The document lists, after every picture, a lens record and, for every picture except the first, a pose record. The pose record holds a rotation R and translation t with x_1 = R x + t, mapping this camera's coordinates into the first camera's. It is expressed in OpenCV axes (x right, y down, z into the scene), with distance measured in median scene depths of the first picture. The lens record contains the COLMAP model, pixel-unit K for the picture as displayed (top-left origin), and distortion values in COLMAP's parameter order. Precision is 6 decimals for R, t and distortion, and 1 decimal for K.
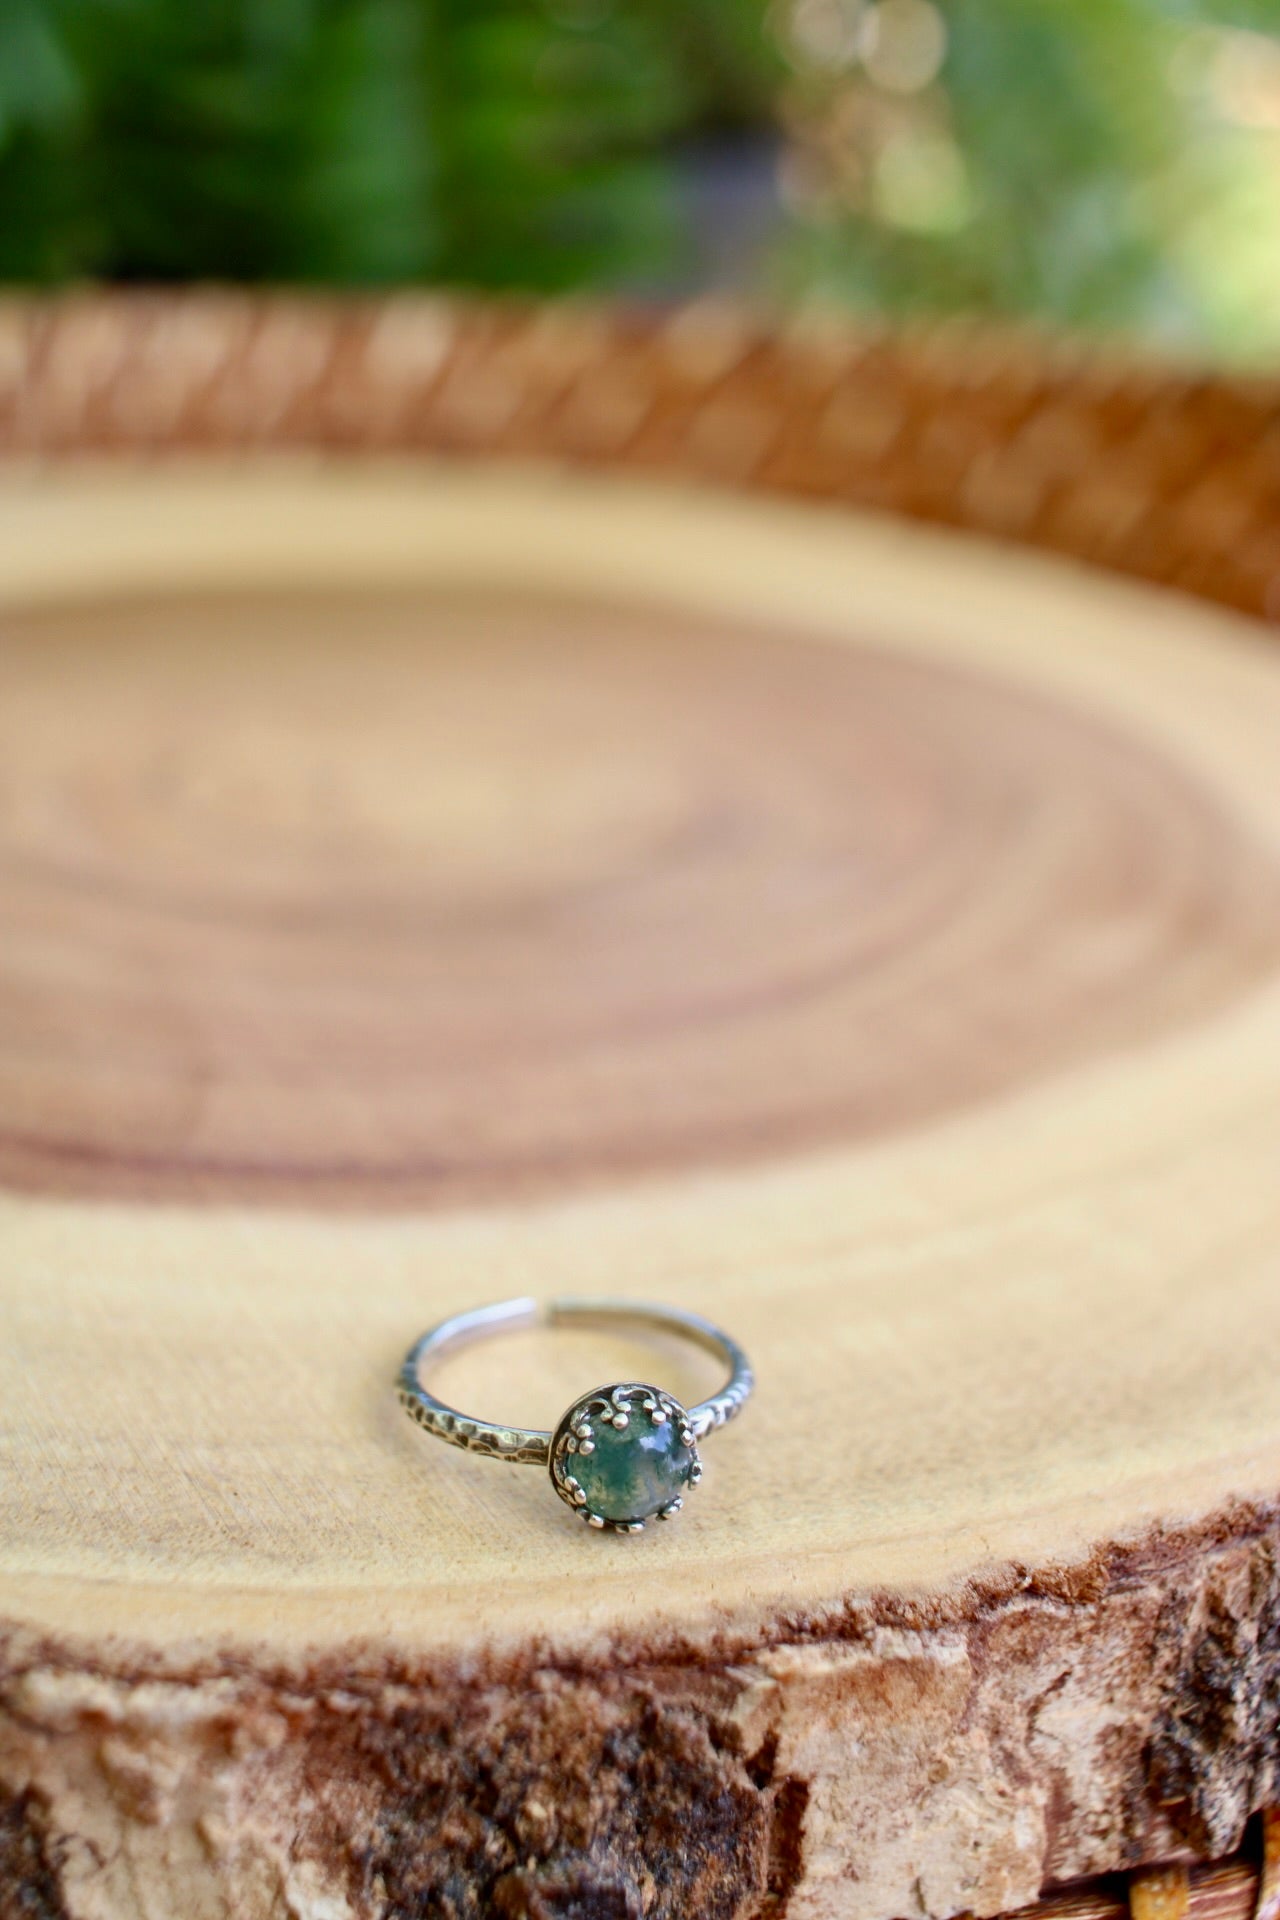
lens RADIAL K [[2354.2, 0, 640.0], [0, 2354.2, 960.0], [0, 0, 1]] dist [-0.128433, 0.081986]
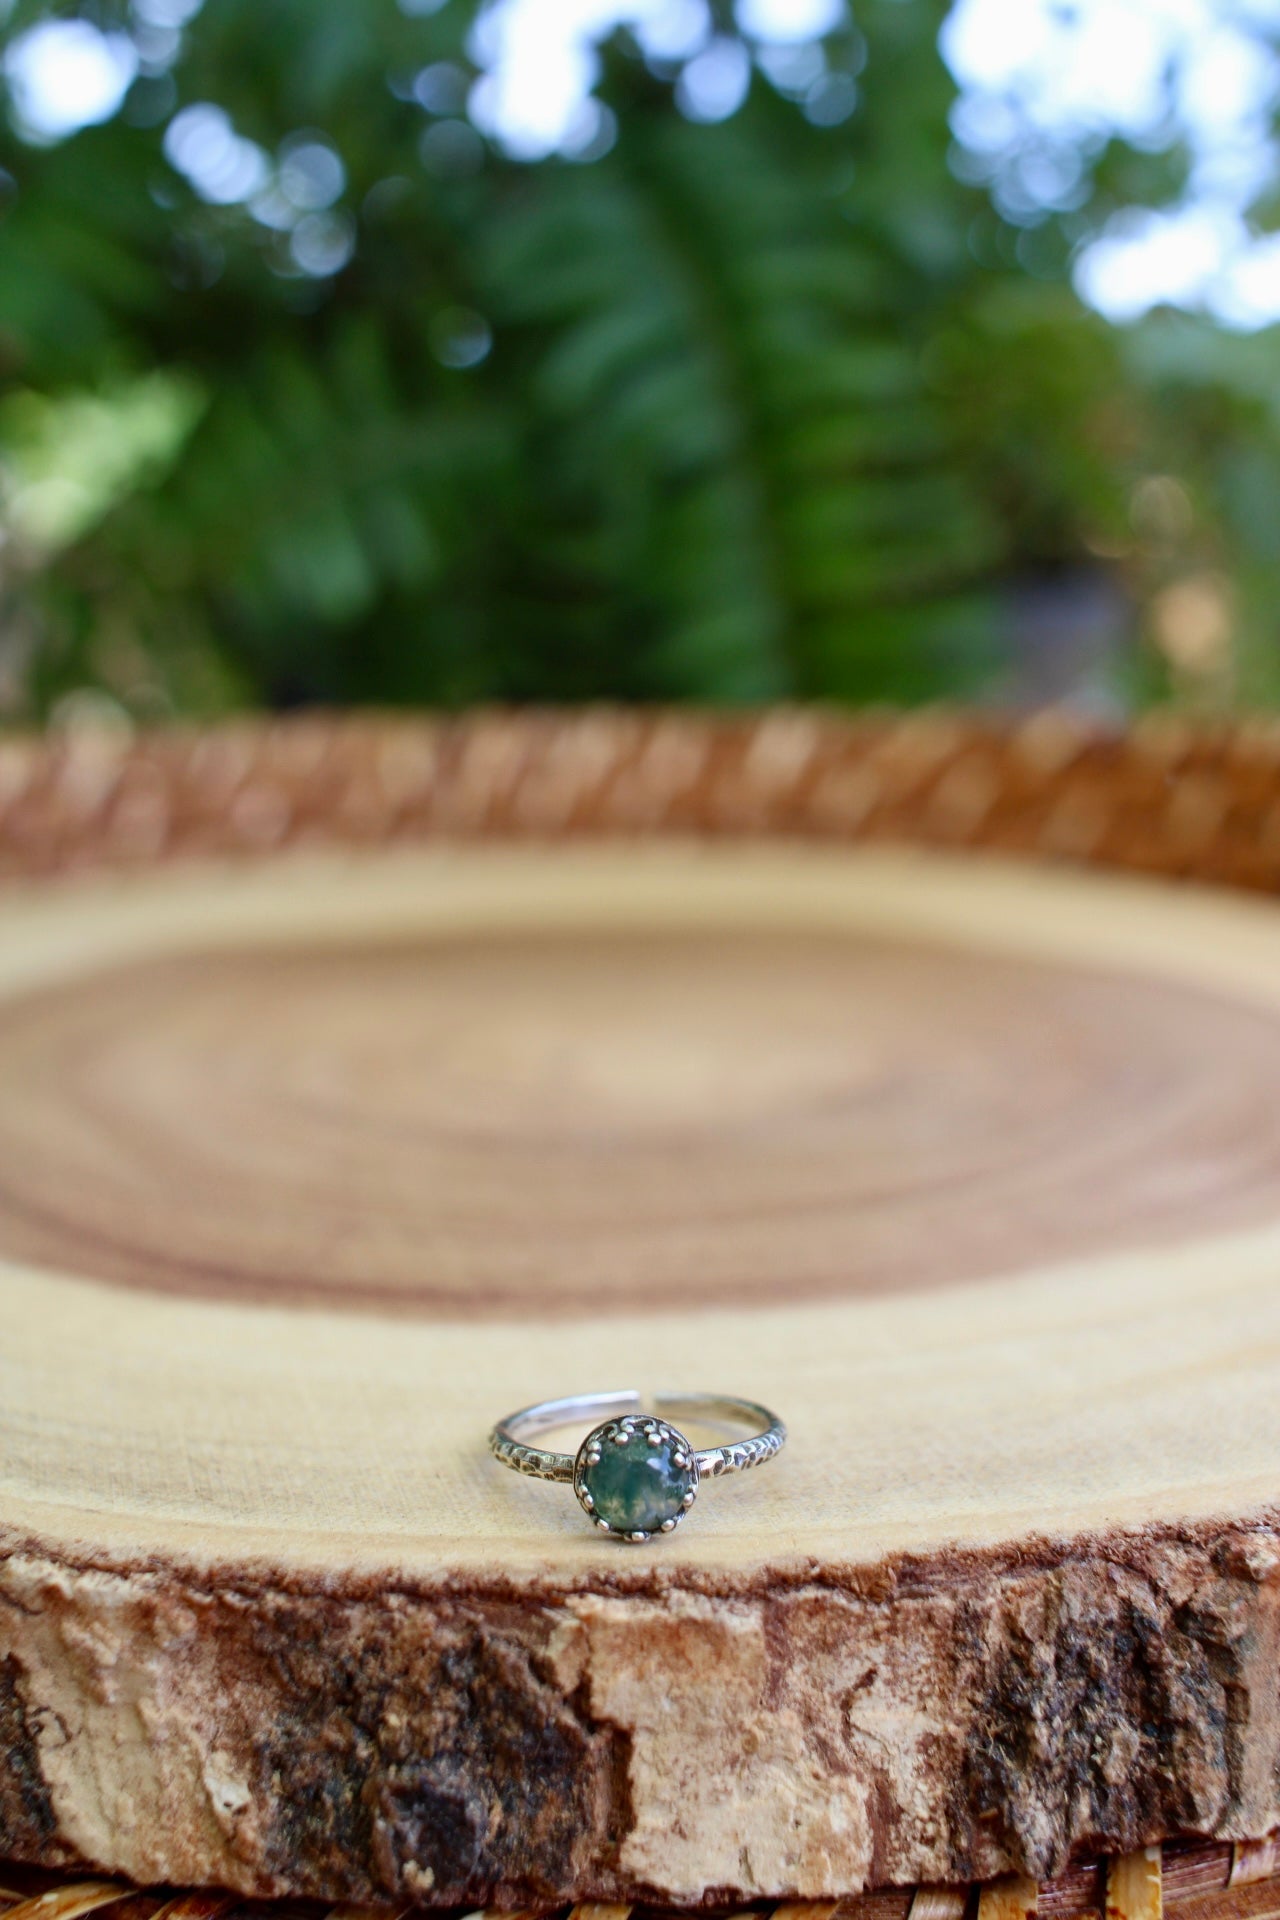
lens RADIAL K [[2354.2, 0, 640.0], [0, 2354.2, 960.0], [0, 0, 1]] dist [-0.128433, 0.081986]
pose [[0.967241, -0.009670, -0.253674, 0.393749], [-0.041180, 0.980062, -0.194377, 0.201566], [0.250496, 0.198455, 0.947558, -0.216400]]
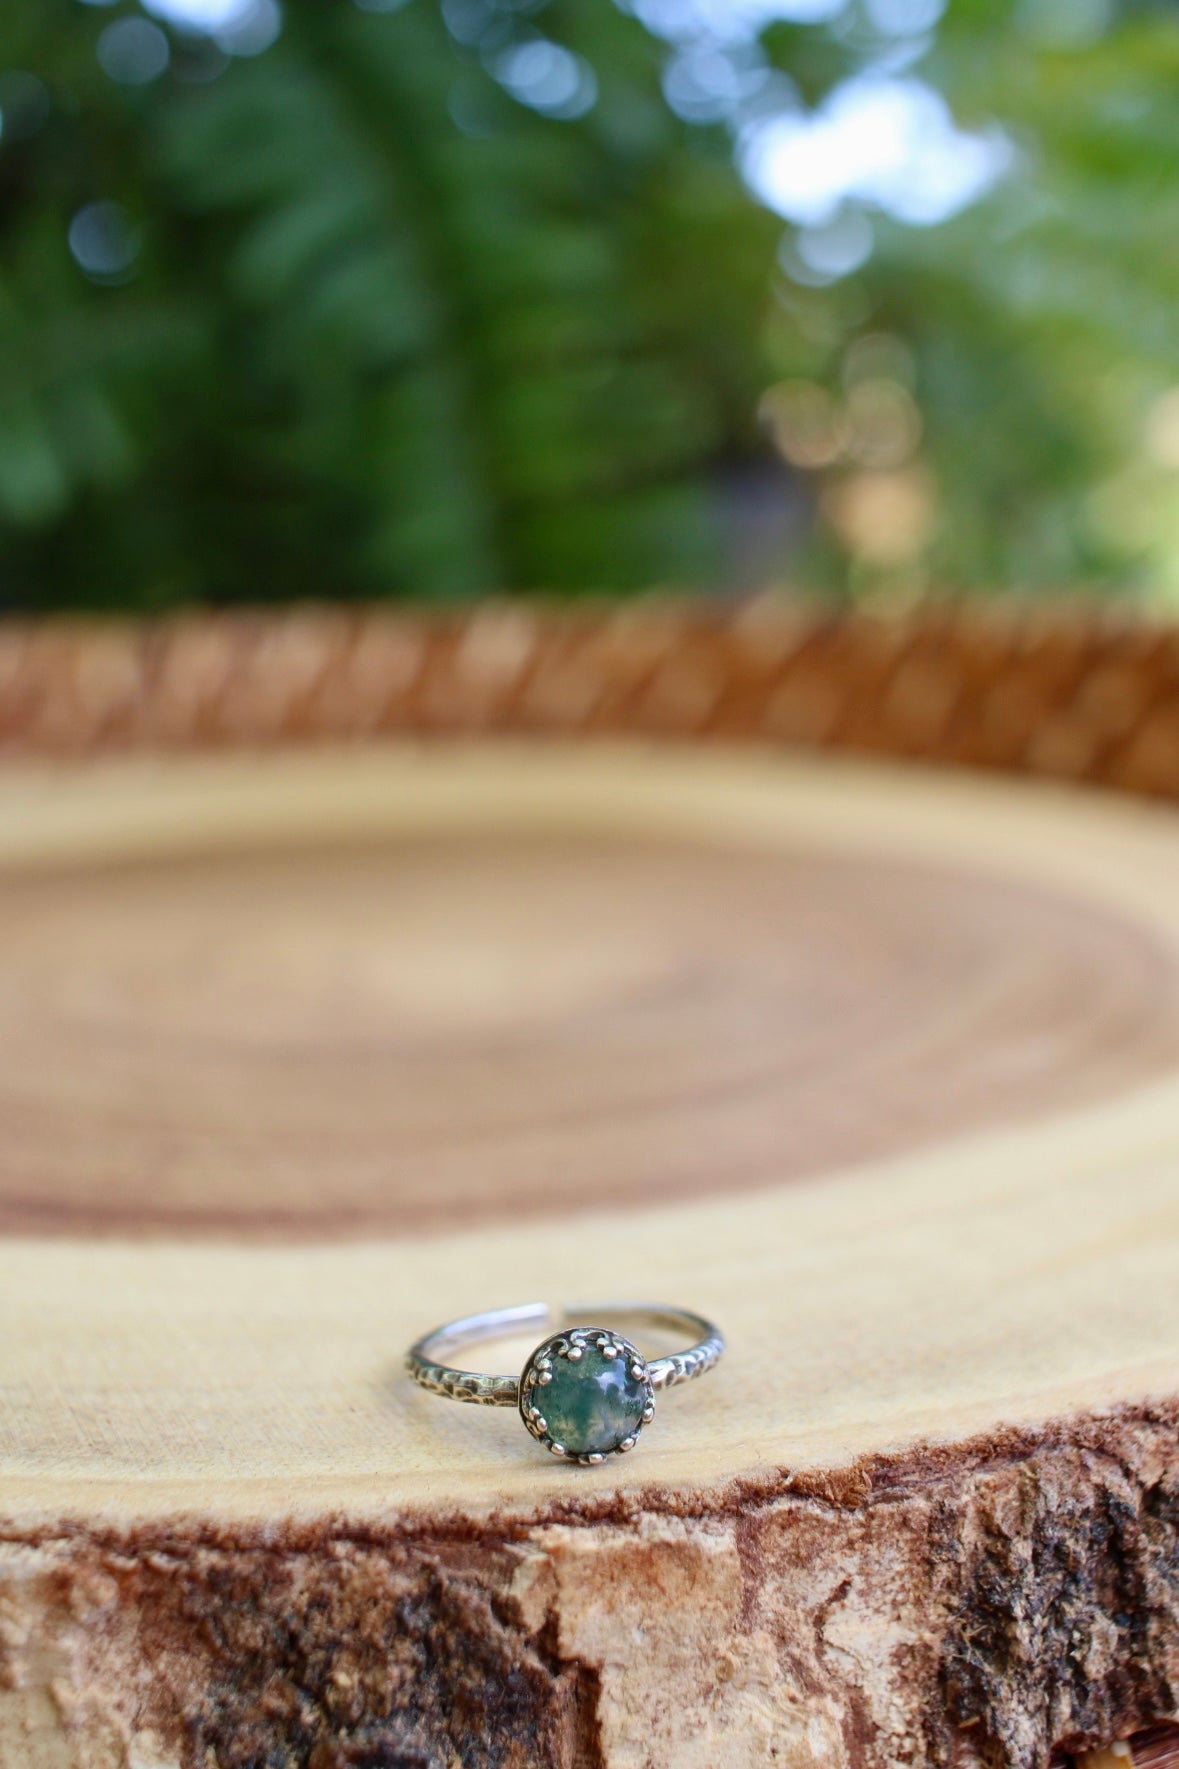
lens RADIAL K [[2360.8, 0, 589.5], [0, 2360.8, 884.5], [0, 0, 1]] dist [-0.128894, 0.078682]
pose [[0.992179, -0.049494, -0.114595, 0.219213], [0.026654, 0.980864, -0.192860, 0.205751], [0.121947, 0.188298, 0.974512, -0.156521]]
